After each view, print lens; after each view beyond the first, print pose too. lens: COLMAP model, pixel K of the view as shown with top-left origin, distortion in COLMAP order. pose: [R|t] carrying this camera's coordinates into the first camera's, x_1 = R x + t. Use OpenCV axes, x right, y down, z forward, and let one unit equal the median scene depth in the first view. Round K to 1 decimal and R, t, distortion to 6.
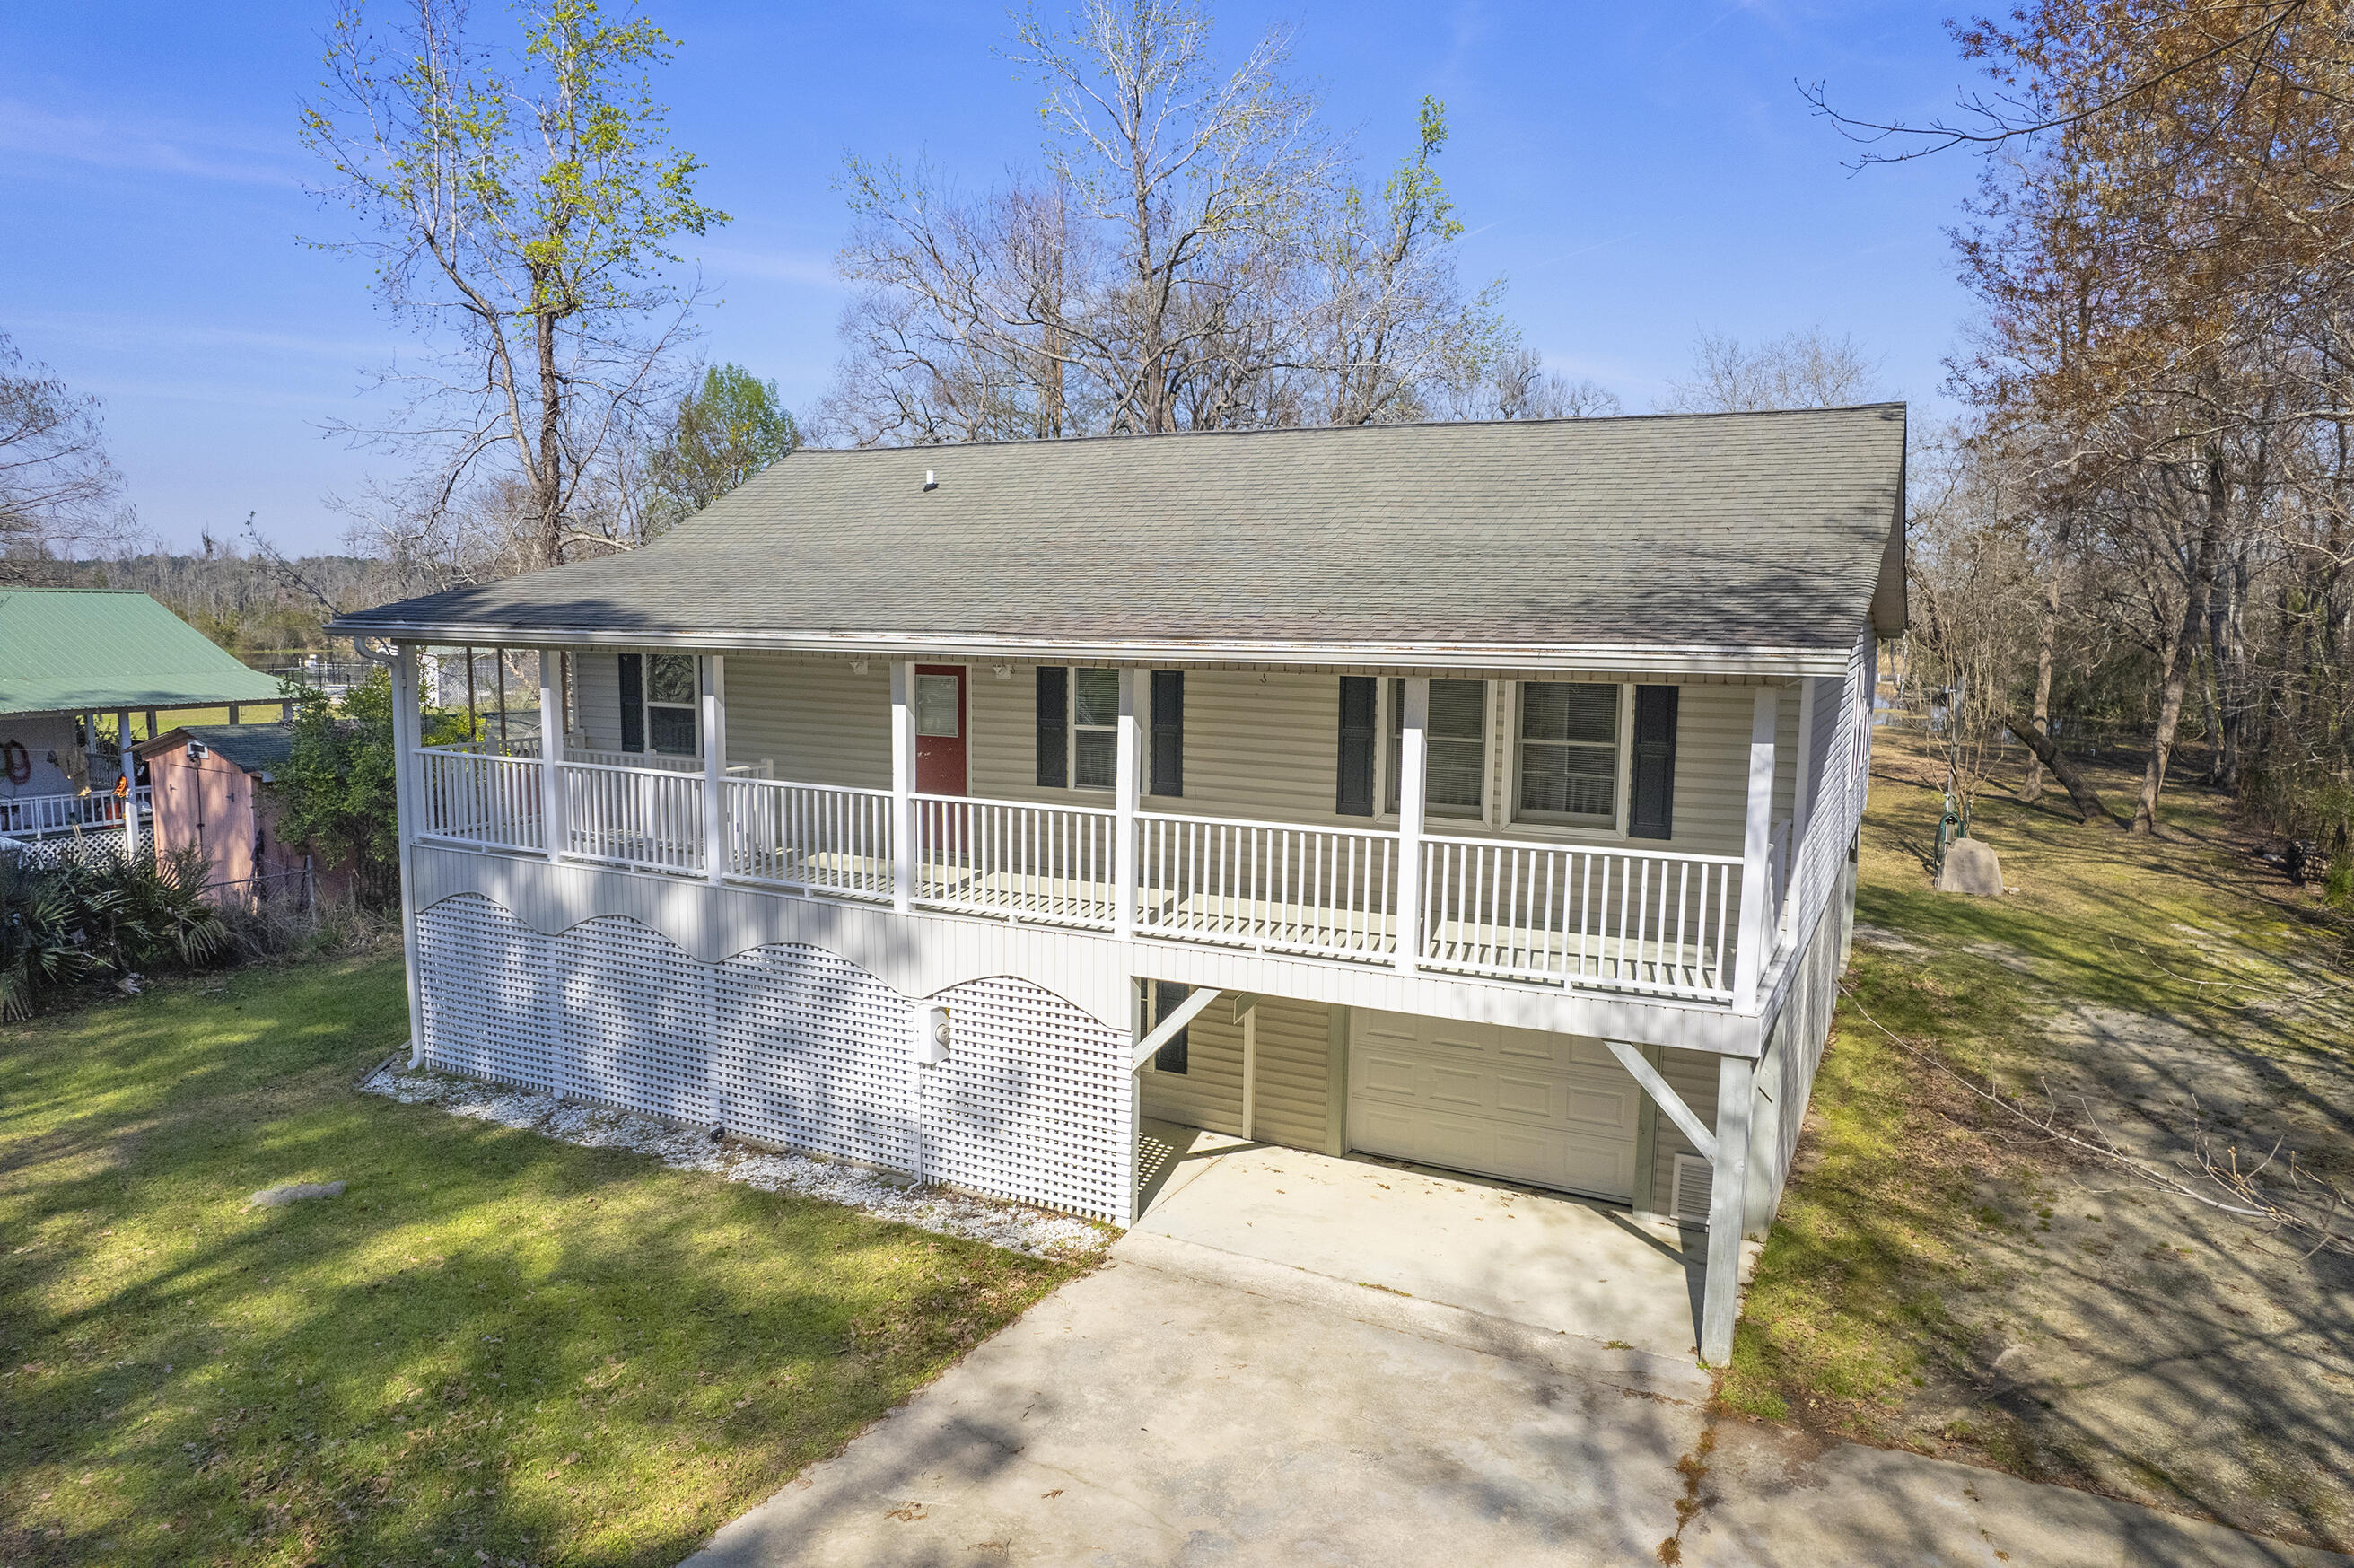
lens RADIAL K [[1504.6, 0, 1183.0], [0, 1504.6, 802.7], [0, 0, 1]] dist [-0.077727, 0.070307]
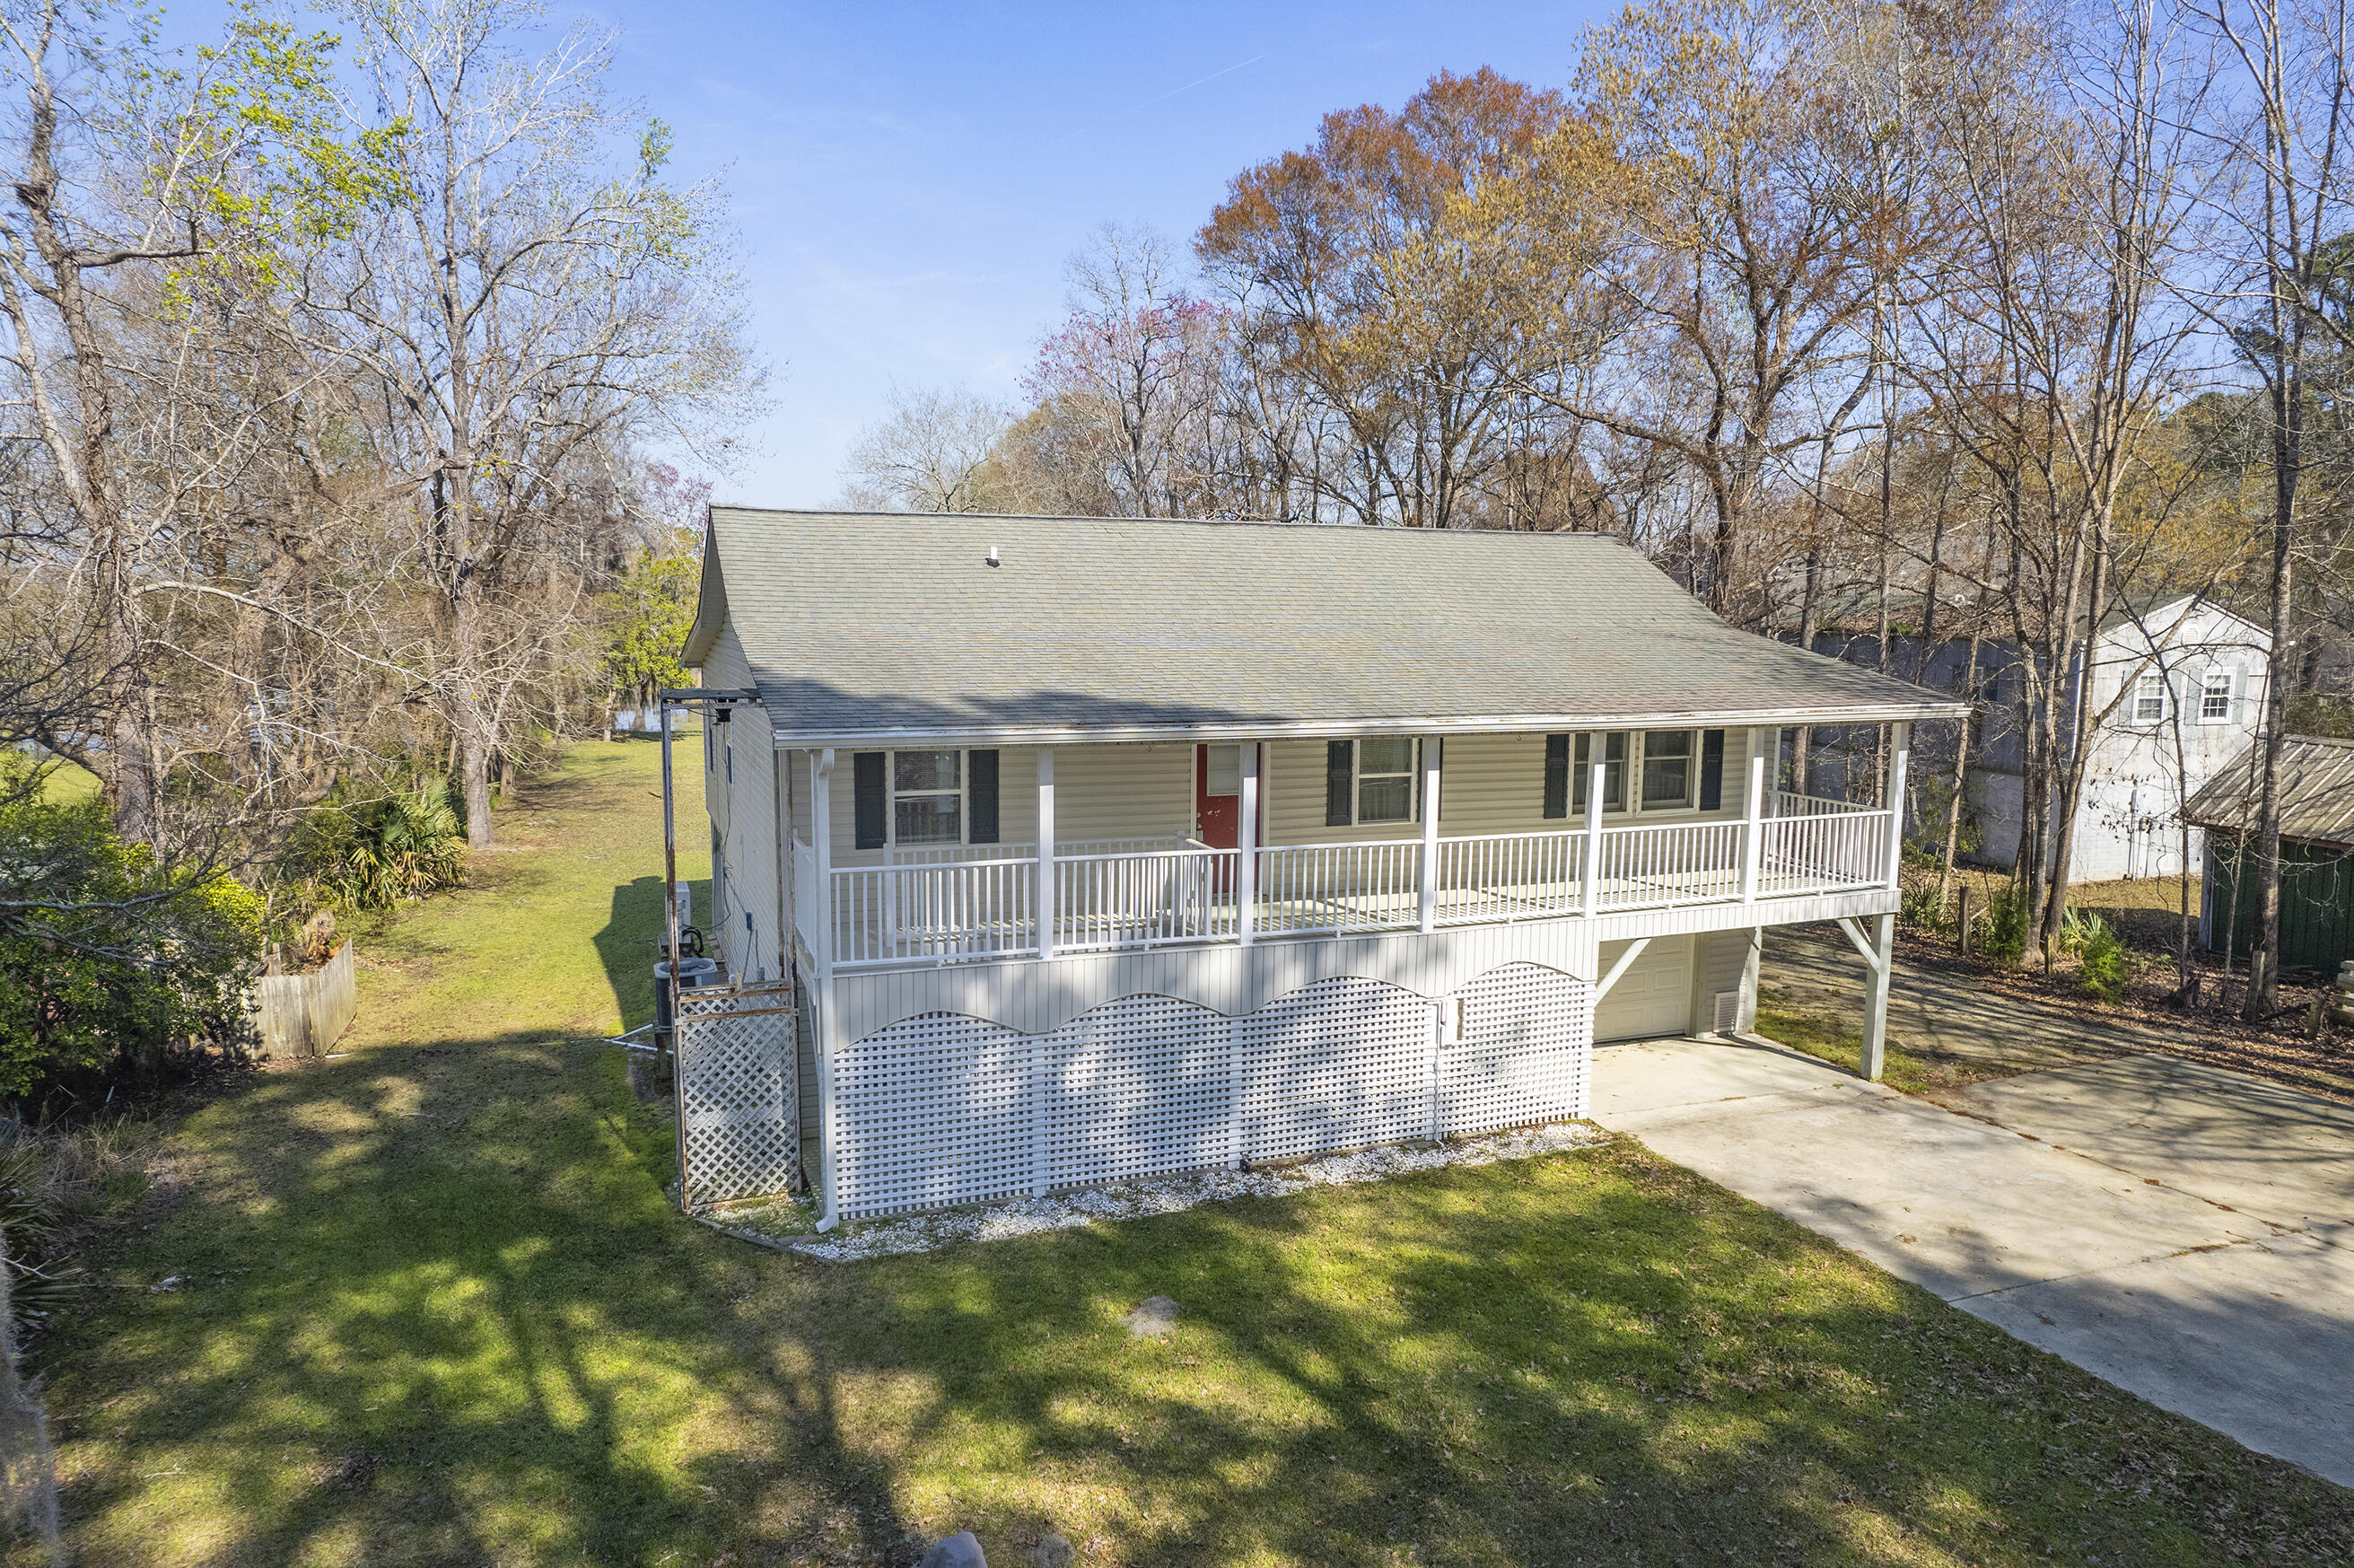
lens RADIAL K [[1509.5, 0, 1181.3], [0, 1509.5, 801.6], [0, 0, 1]] dist [-0.091763, 0.090273]
pose [[0.666329, -0.104596, 0.738286, -1.332505], [0.097575, 0.993830, 0.052735, -0.132995], [-0.739246, 0.036899, 0.672423, 0.303586]]
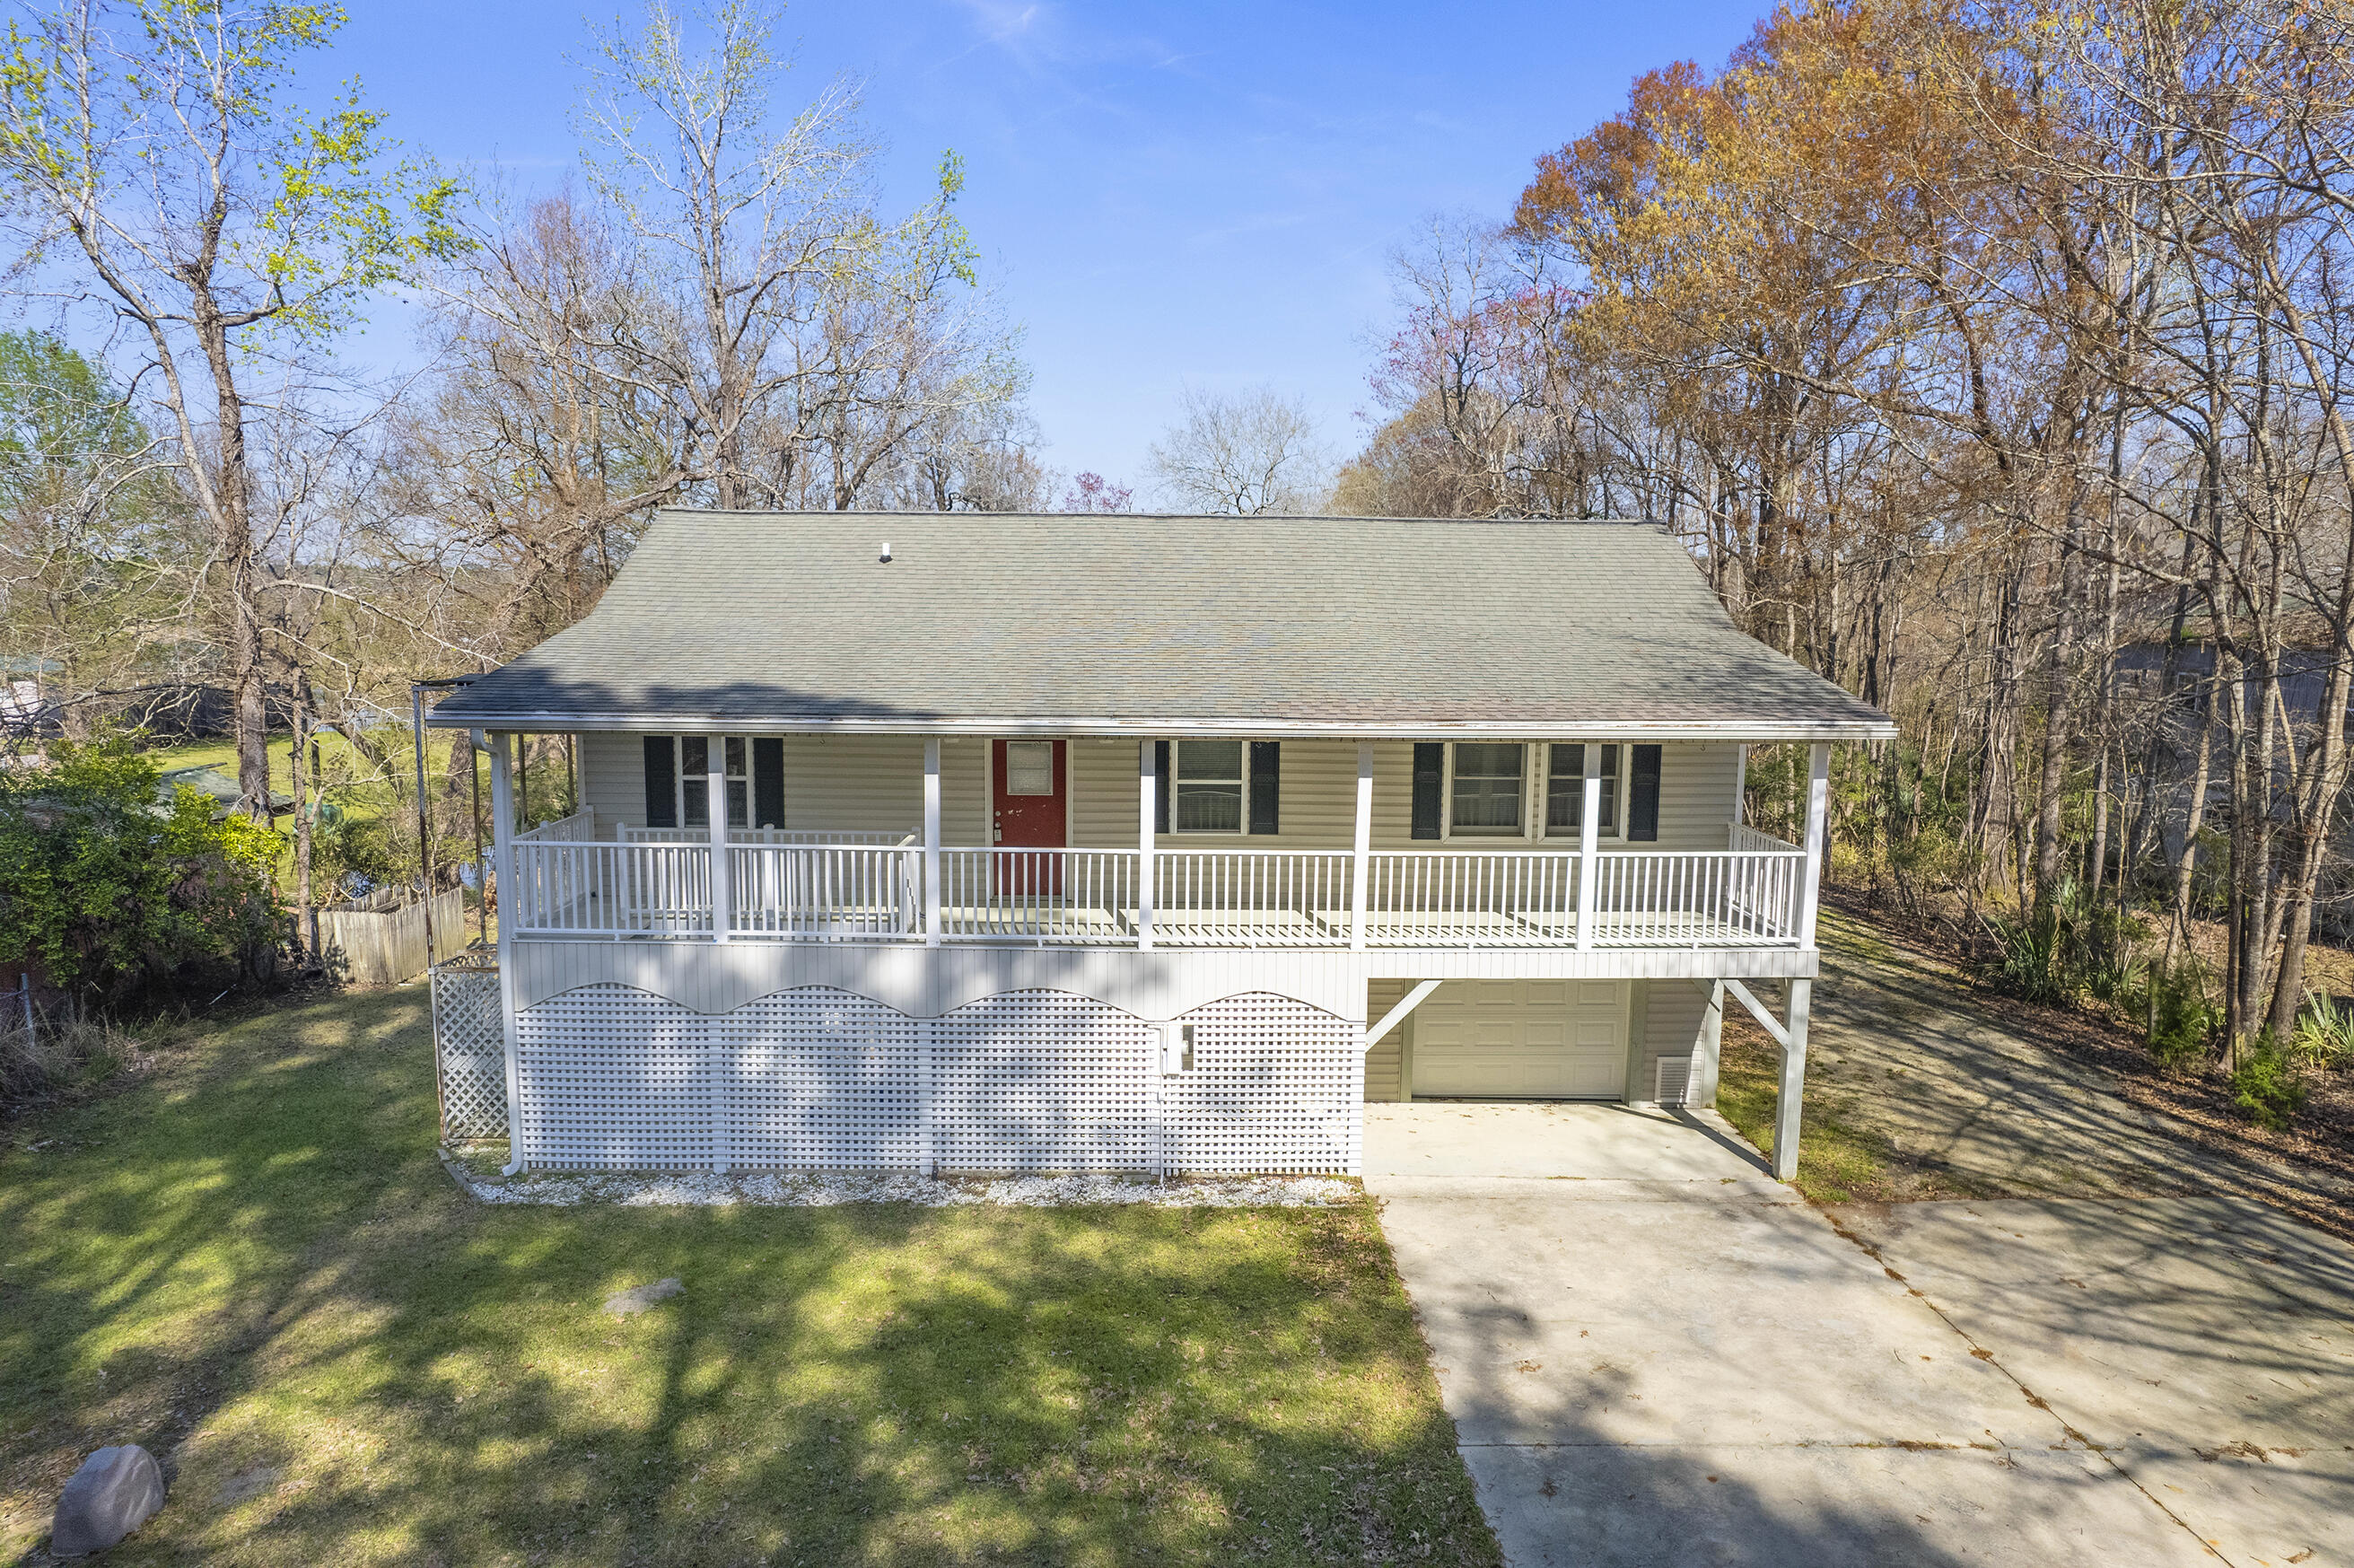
lens RADIAL K [[1504.6, 0, 1183.0], [0, 1504.6, 802.7], [0, 0, 1]] dist [-0.077727, 0.070307]
pose [[0.883521, -0.064915, 0.463872, -0.745850], [0.061615, 0.997851, 0.022285, -0.072409], [-0.464322, 0.008892, 0.885622, -0.071623]]
